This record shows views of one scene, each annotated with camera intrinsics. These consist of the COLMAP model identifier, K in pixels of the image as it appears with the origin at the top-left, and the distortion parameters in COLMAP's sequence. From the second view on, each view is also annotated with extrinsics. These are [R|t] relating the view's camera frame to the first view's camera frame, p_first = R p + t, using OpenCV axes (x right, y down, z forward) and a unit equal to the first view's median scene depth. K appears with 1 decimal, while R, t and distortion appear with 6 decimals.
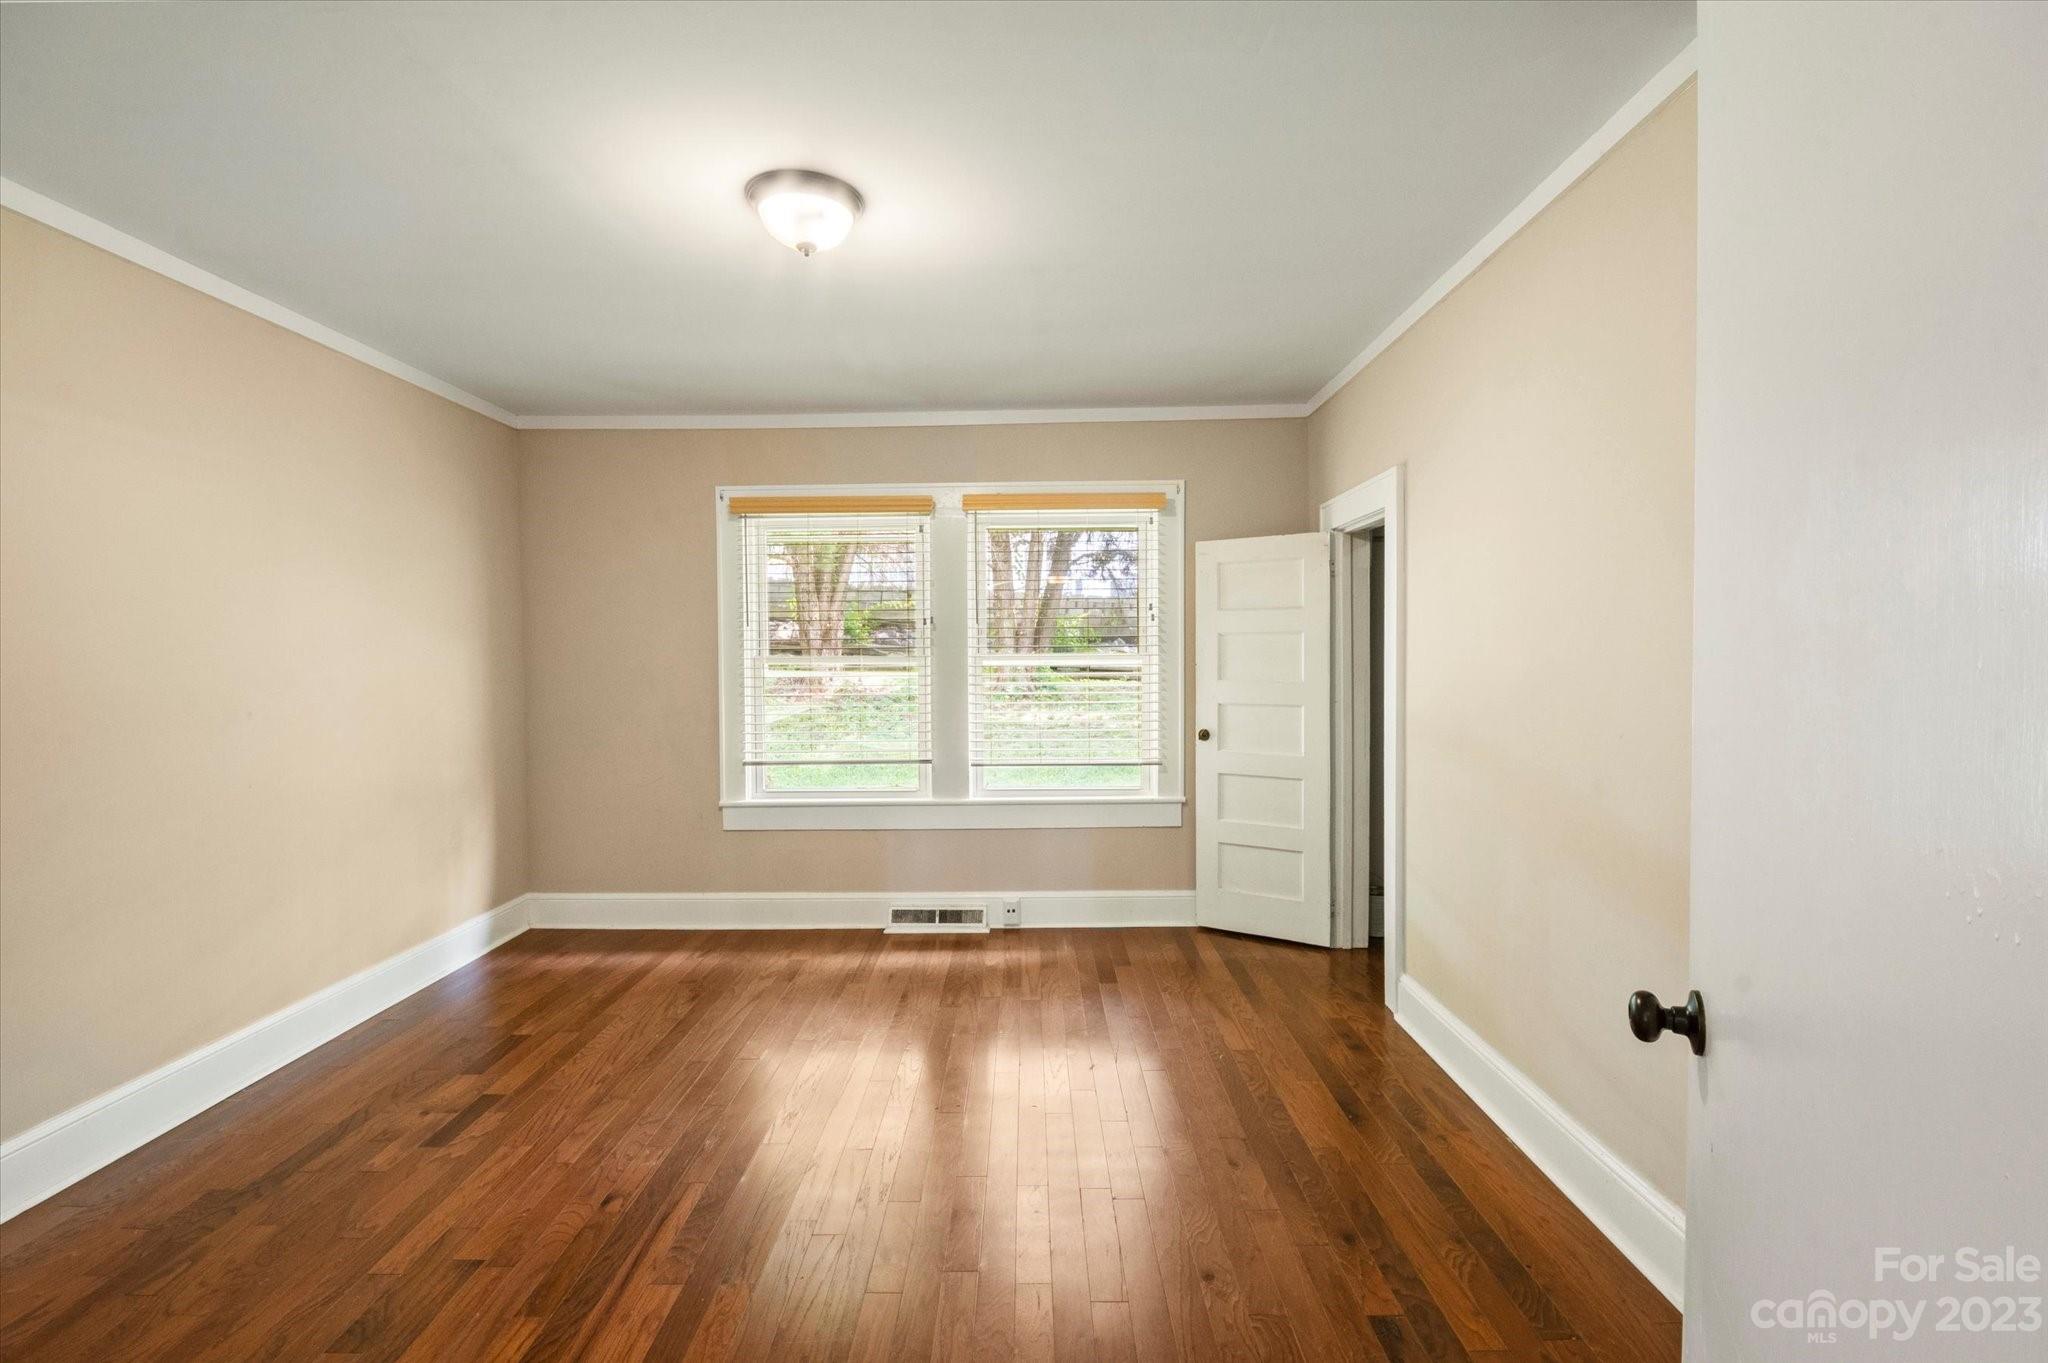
lens RADIAL K [[921.2, 0, 1031.5], [0, 921.2, 645.5], [0, 0, 1]] dist [-0.002337, -0.000398]
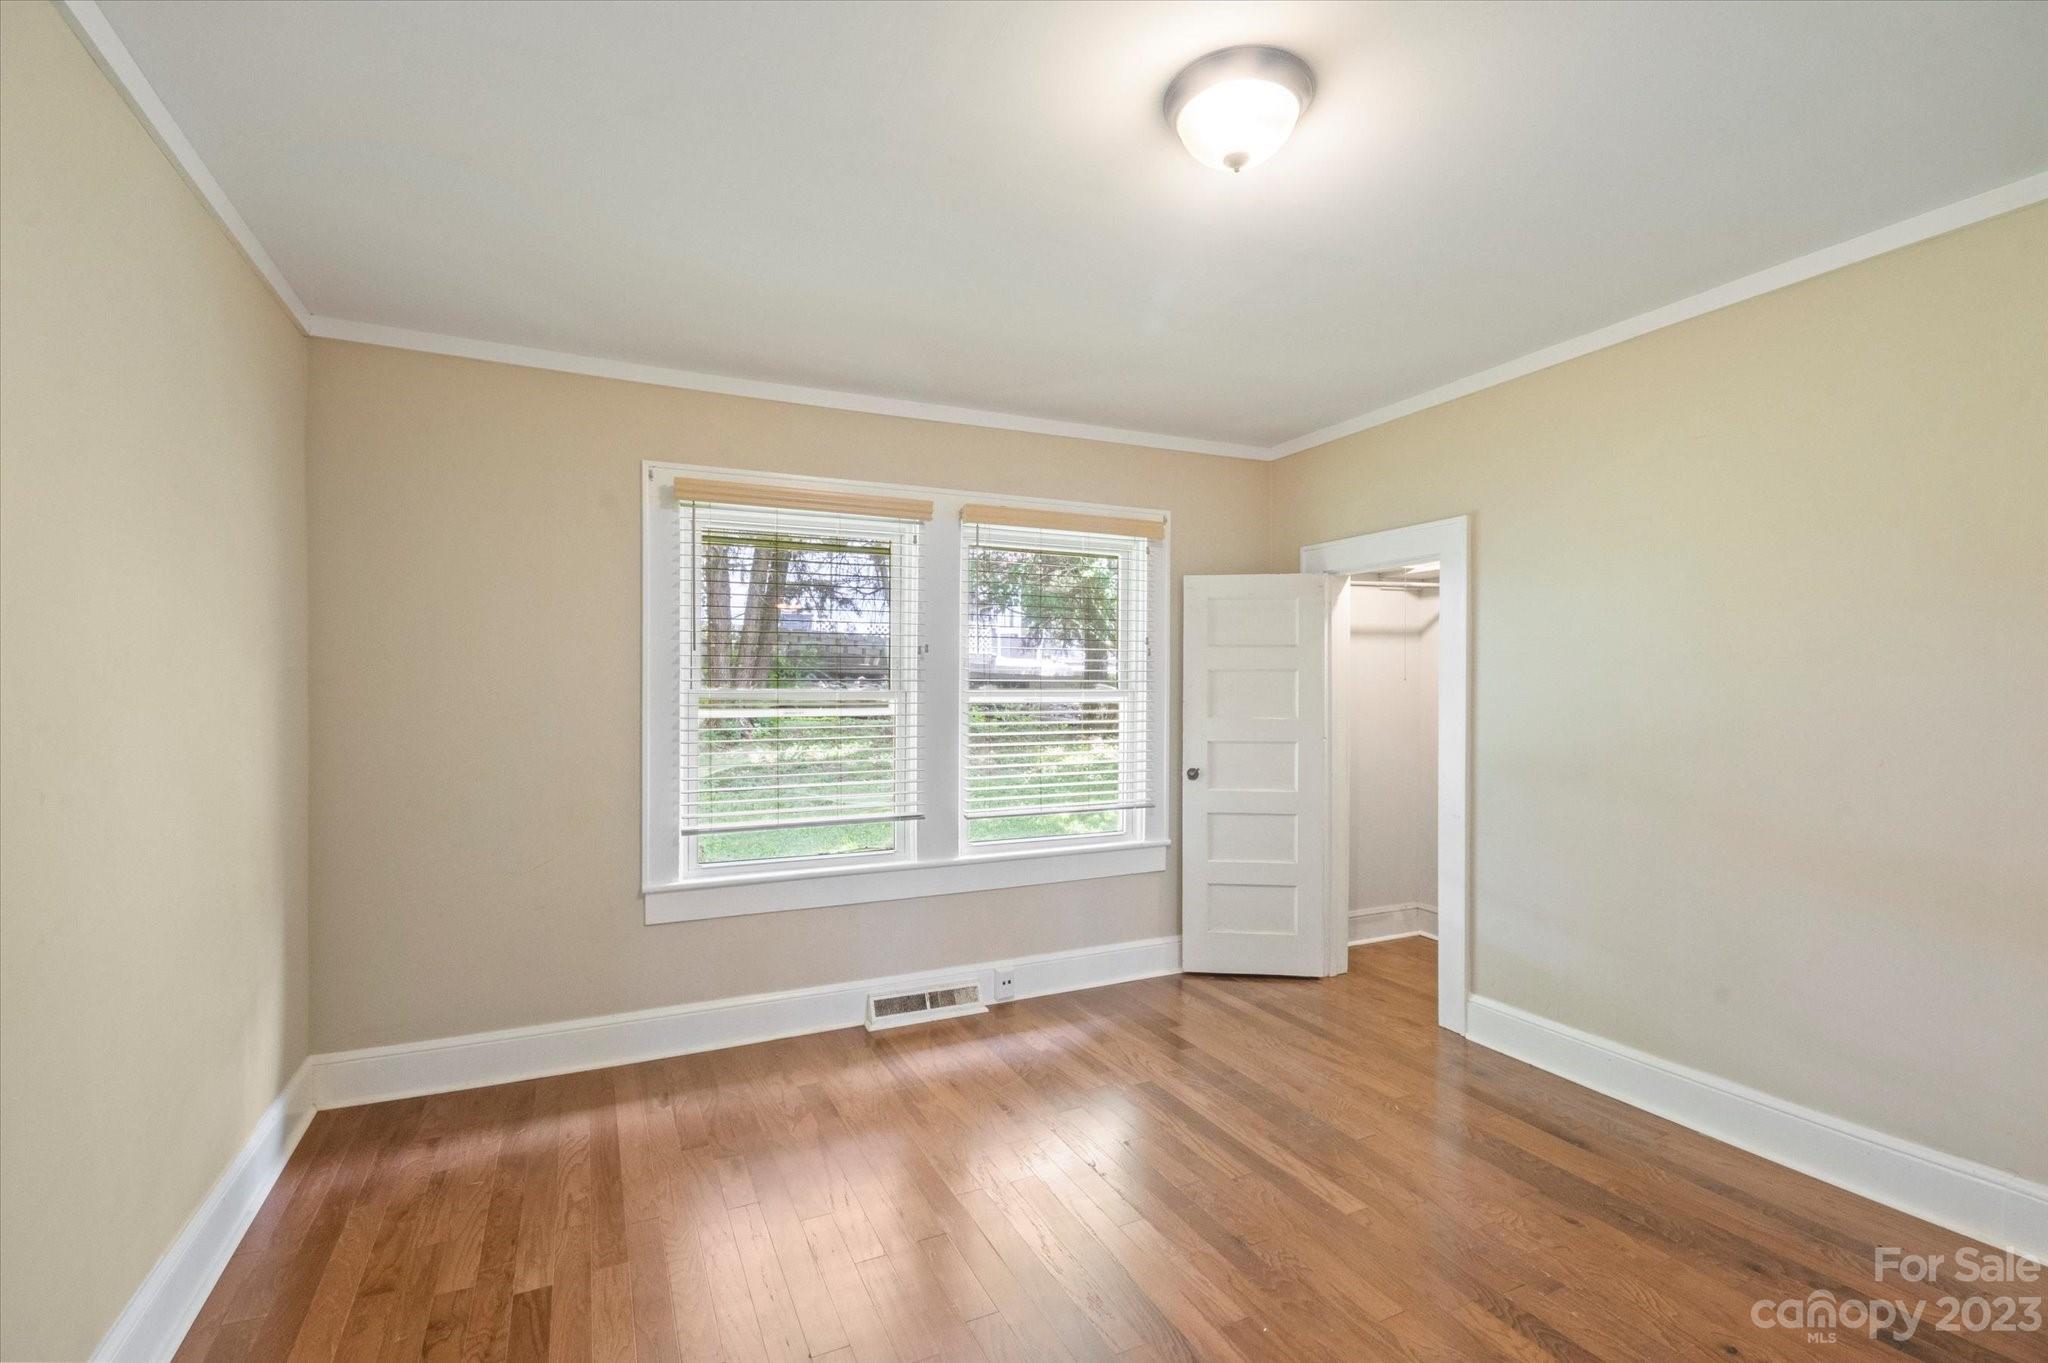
lens RADIAL K [[905.9, 0, 1025.9], [0, 905.9, 673.2], [0, 0, 1]] dist [-0.001000, -0.000204]
pose [[0.898281, 0.014821, 0.439172, -0.389820], [-0.010459, 0.999869, -0.012350, 0.004155], [-0.439298, 0.006500, 0.898318, 0.215970]]
